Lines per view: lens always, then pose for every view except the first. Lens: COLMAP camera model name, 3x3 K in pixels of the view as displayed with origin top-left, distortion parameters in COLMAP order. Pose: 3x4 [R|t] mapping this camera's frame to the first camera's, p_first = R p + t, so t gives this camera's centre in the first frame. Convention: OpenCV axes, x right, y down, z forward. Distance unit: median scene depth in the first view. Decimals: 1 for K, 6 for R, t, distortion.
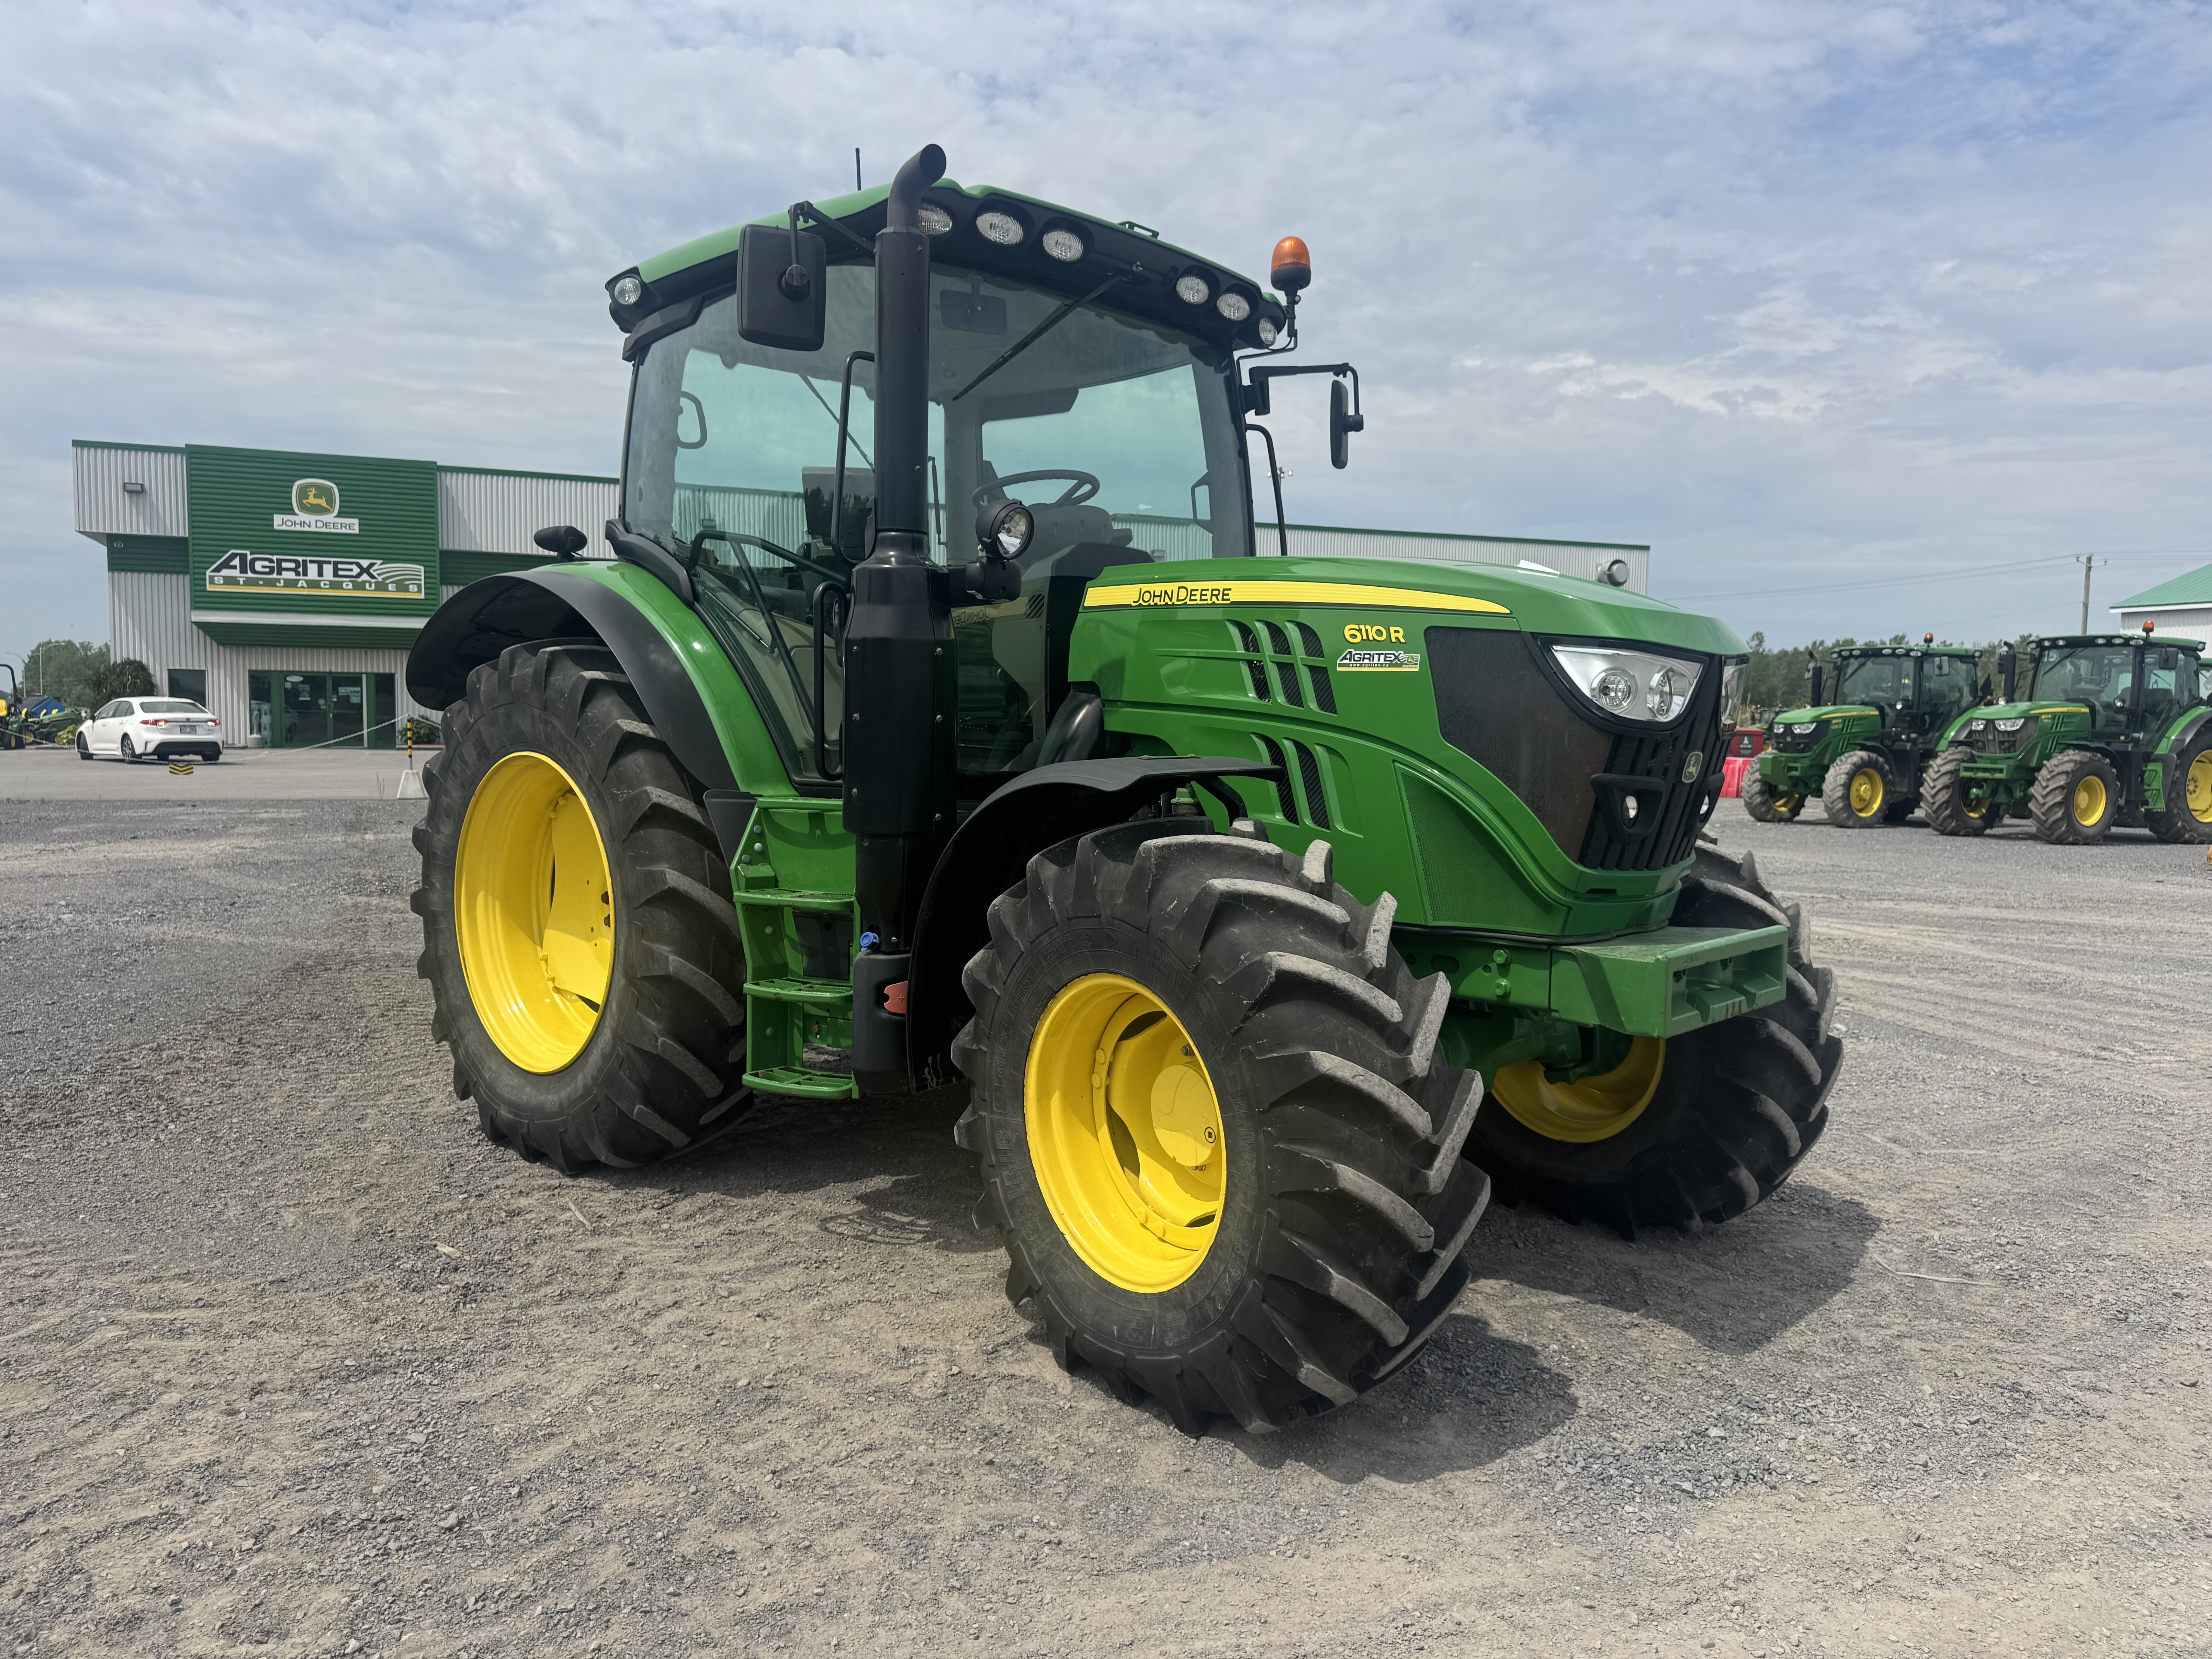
lens RADIAL K [[1662.0, 0, 1093.8], [0, 1662.0, 823.5], [0, 0, 1]] dist [0.020397, -0.022461]
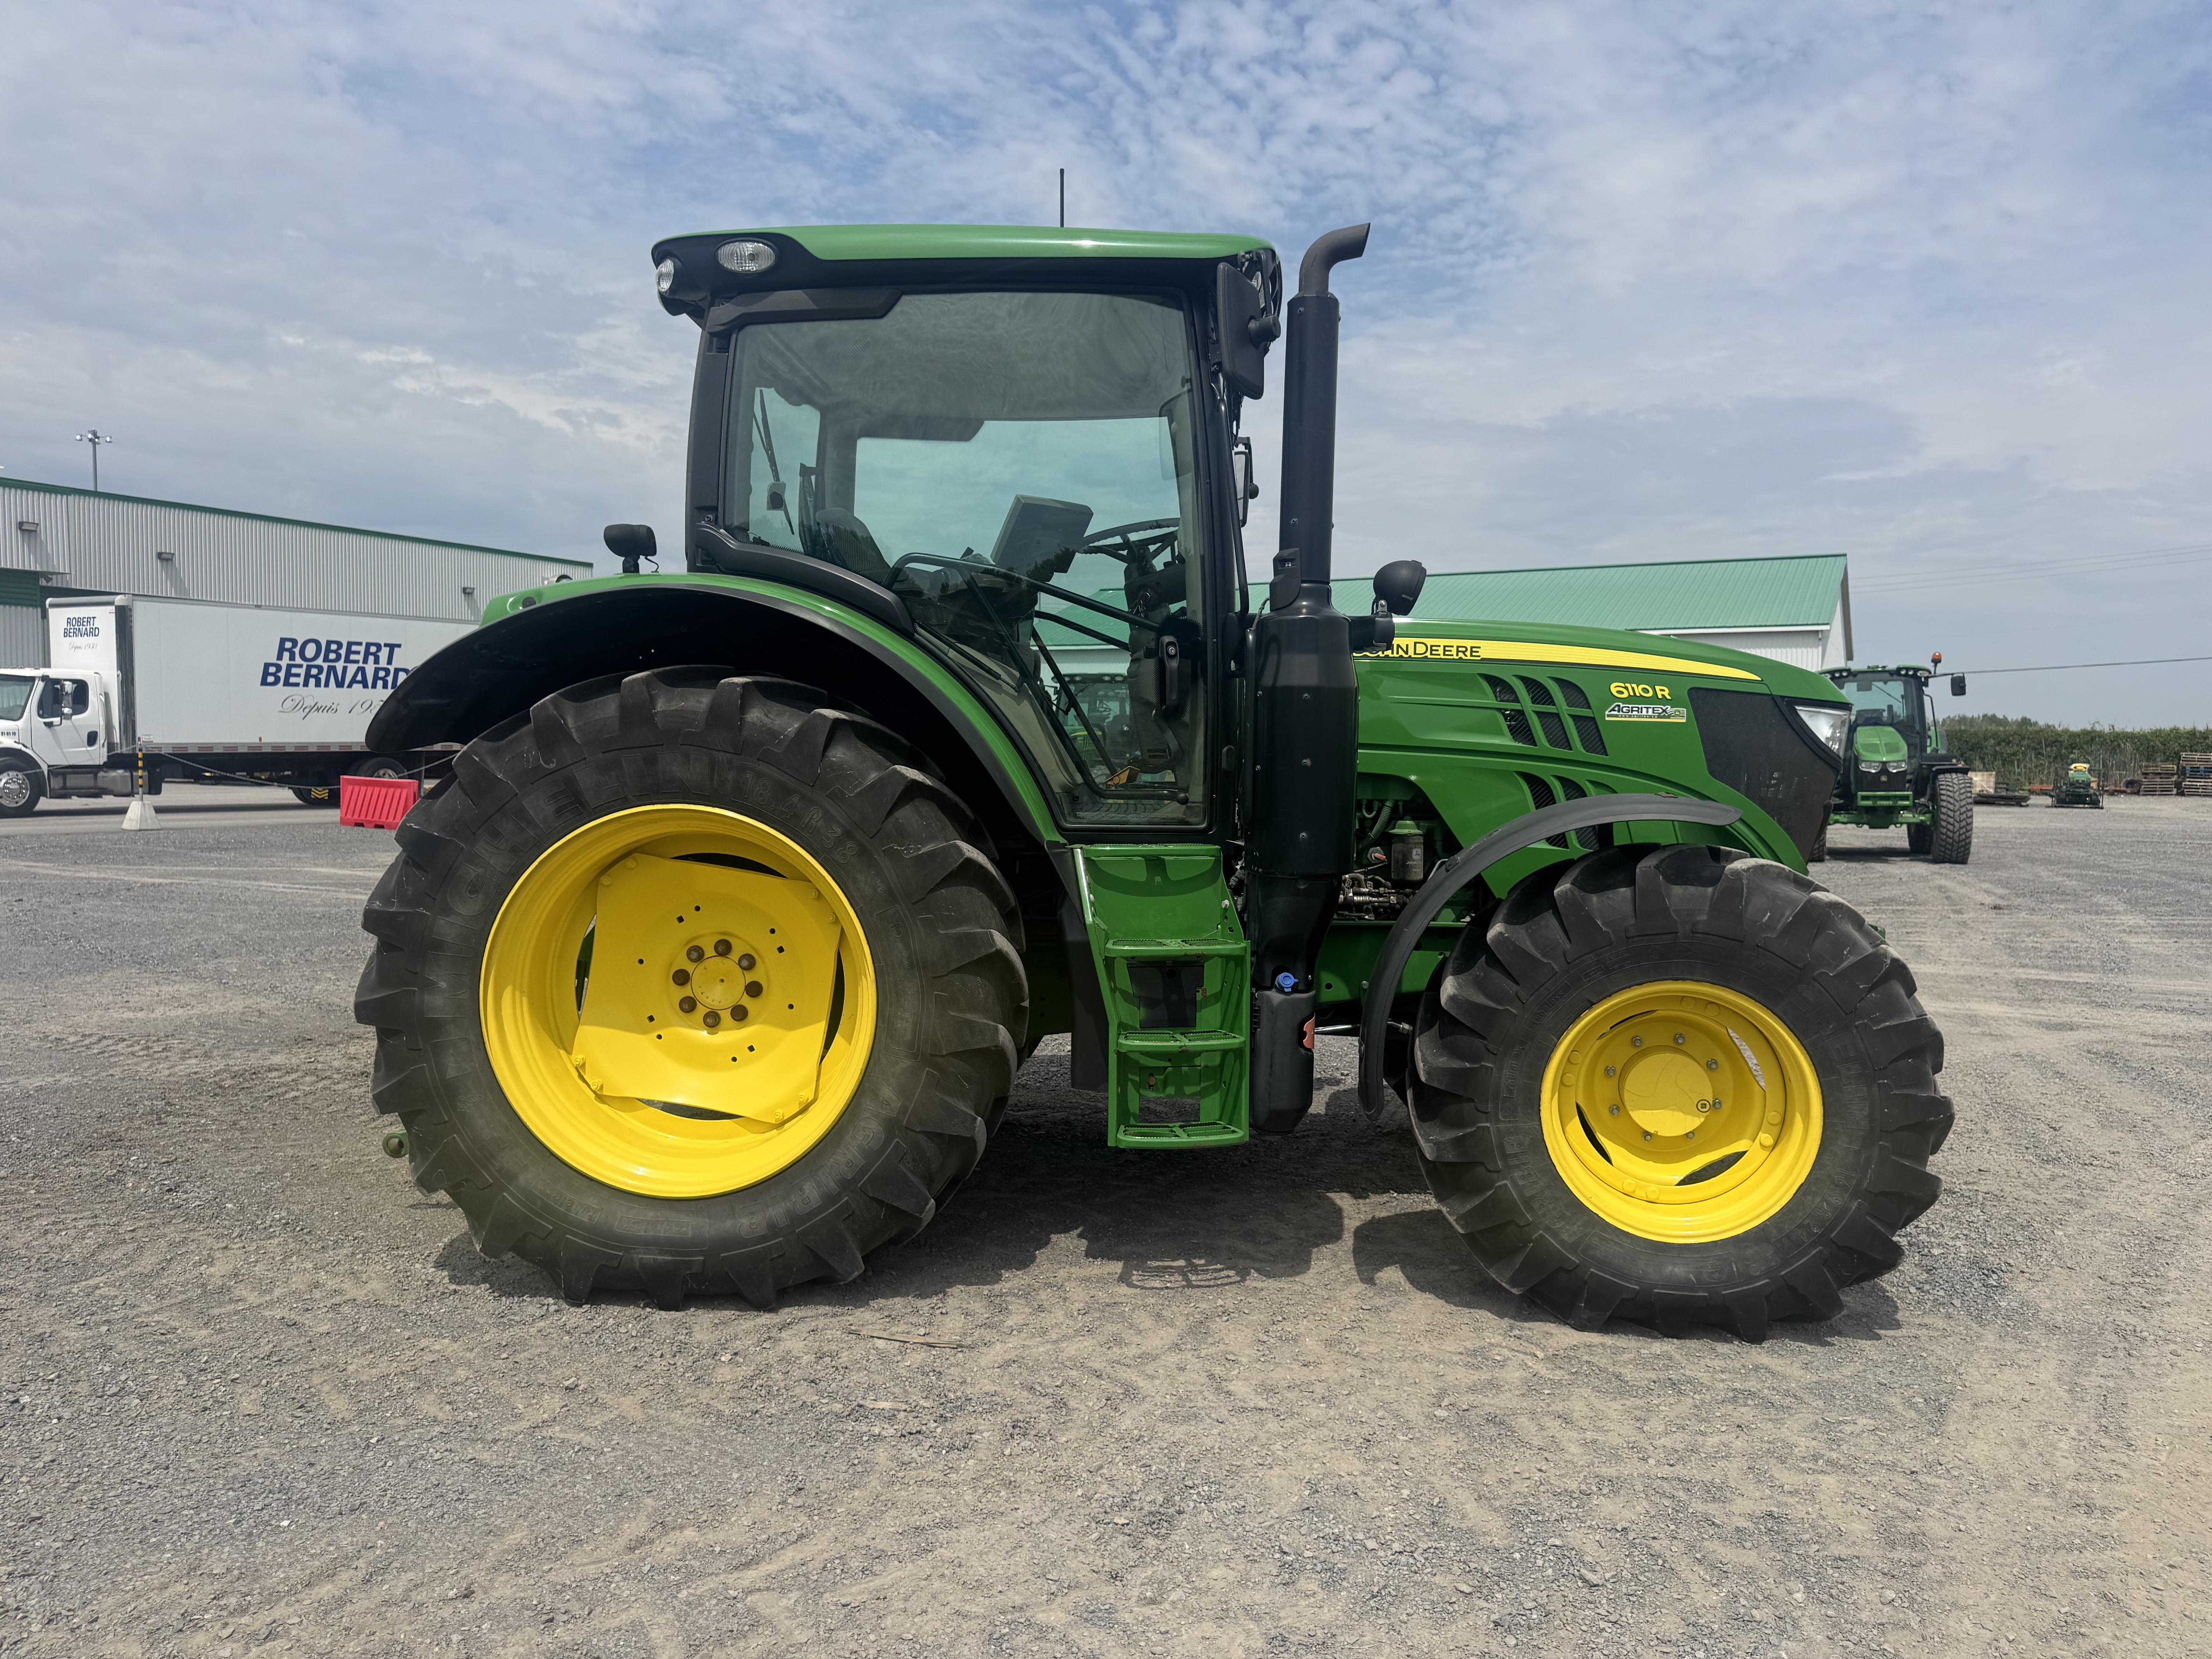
lens RADIAL K [[1667.2, 0, 1108.7], [0, 1667.2, 862.5], [0, 0, 1]] dist [0.017879, -0.022561]
pose [[0.742450, -0.050664, 0.667983, -0.193599], [0.039843, 0.998710, 0.031464, -0.008448], [-0.668715, 0.003254, 0.743512, 0.068976]]
